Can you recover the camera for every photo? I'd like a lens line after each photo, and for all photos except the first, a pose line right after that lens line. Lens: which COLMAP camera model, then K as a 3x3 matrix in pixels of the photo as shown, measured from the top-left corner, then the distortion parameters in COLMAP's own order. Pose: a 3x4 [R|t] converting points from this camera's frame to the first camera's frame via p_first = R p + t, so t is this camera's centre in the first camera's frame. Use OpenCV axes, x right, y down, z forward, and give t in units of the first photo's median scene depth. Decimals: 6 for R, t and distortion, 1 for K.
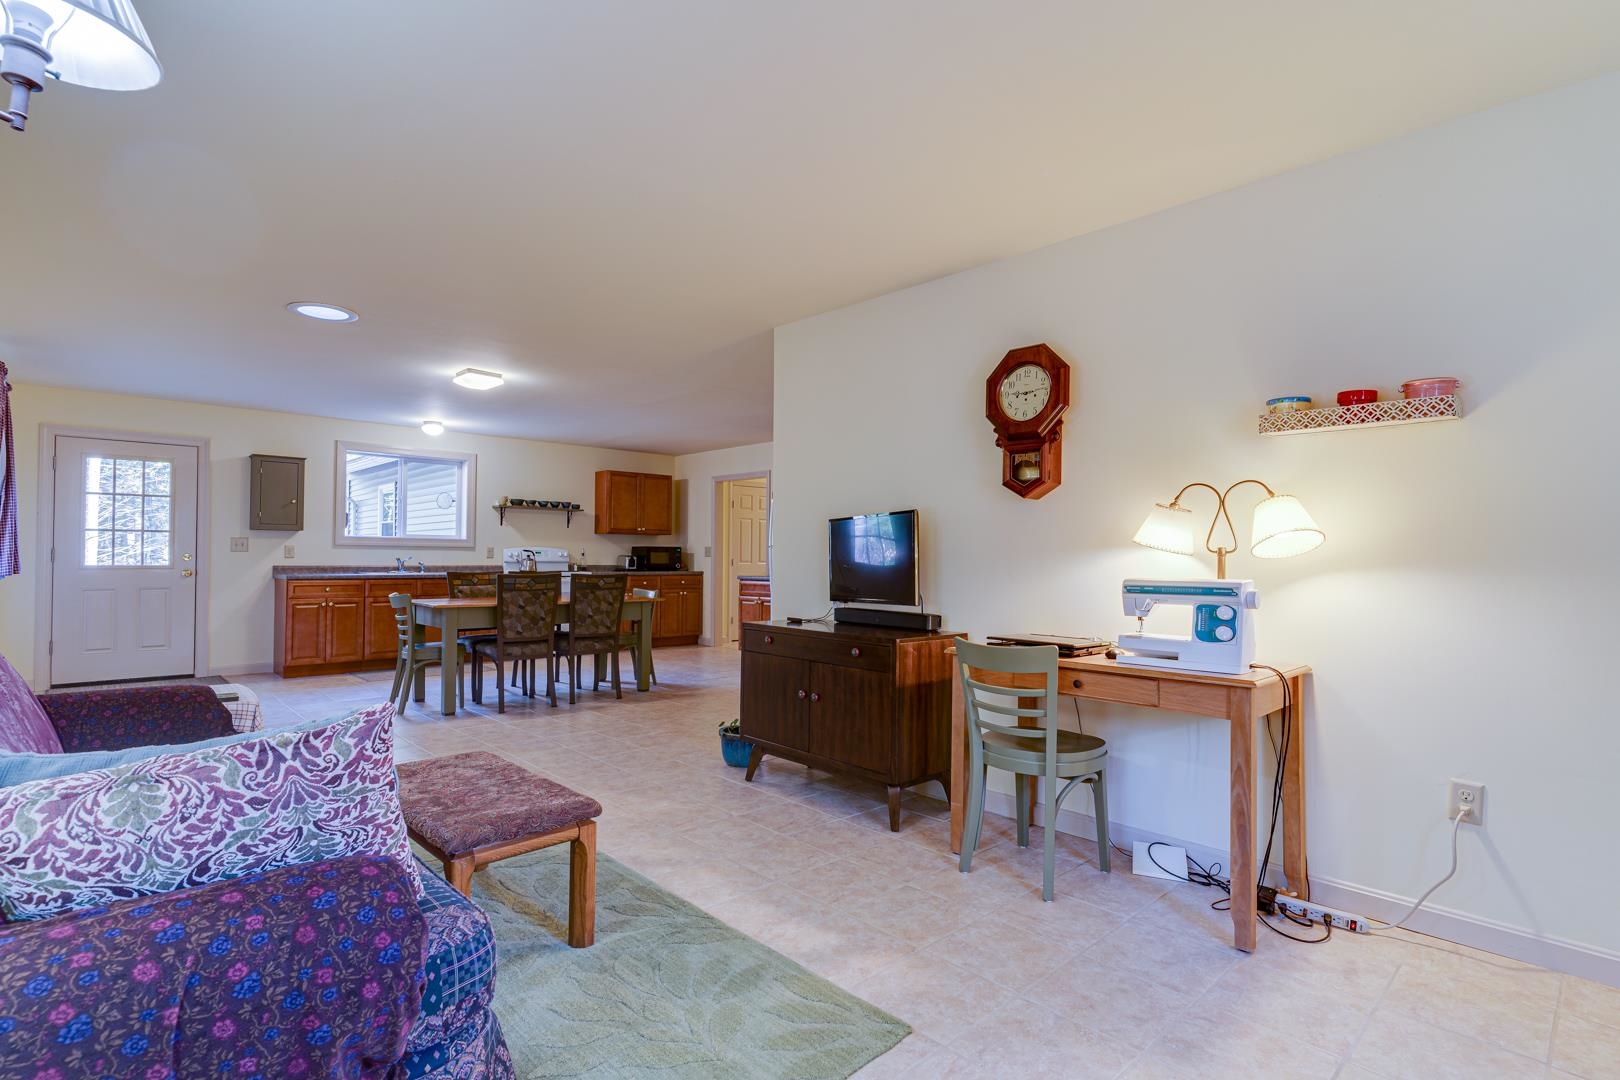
lens RADIAL K [[768.2, 0, 808.4], [0, 768.2, 552.5], [0, 0, 1]] dist [0.002573, 0.000772]
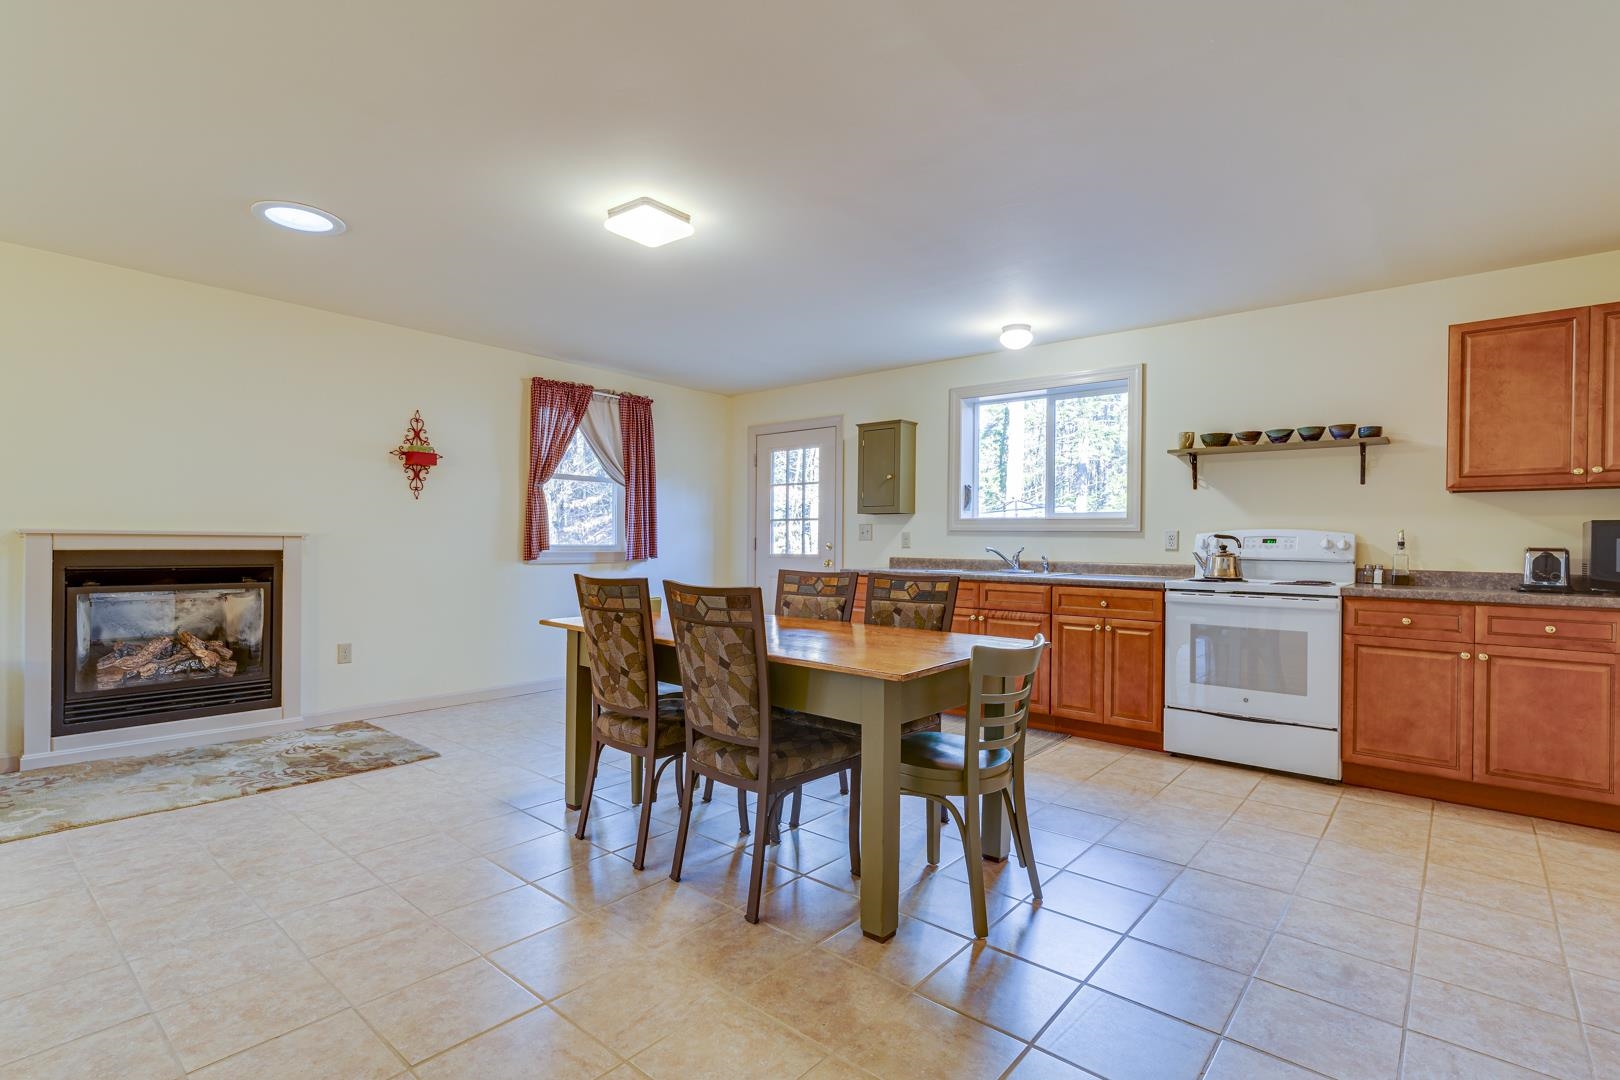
lens RADIAL K [[768.2, 0, 808.4], [0, 768.2, 552.5], [0, 0, 1]] dist [0.002573, 0.000772]
pose [[0.122550, 0.006855, -0.992439, 0.099283], [-0.004992, 0.999968, 0.006291, 0.007142], [0.992450, 0.004183, 0.122580, 0.792131]]
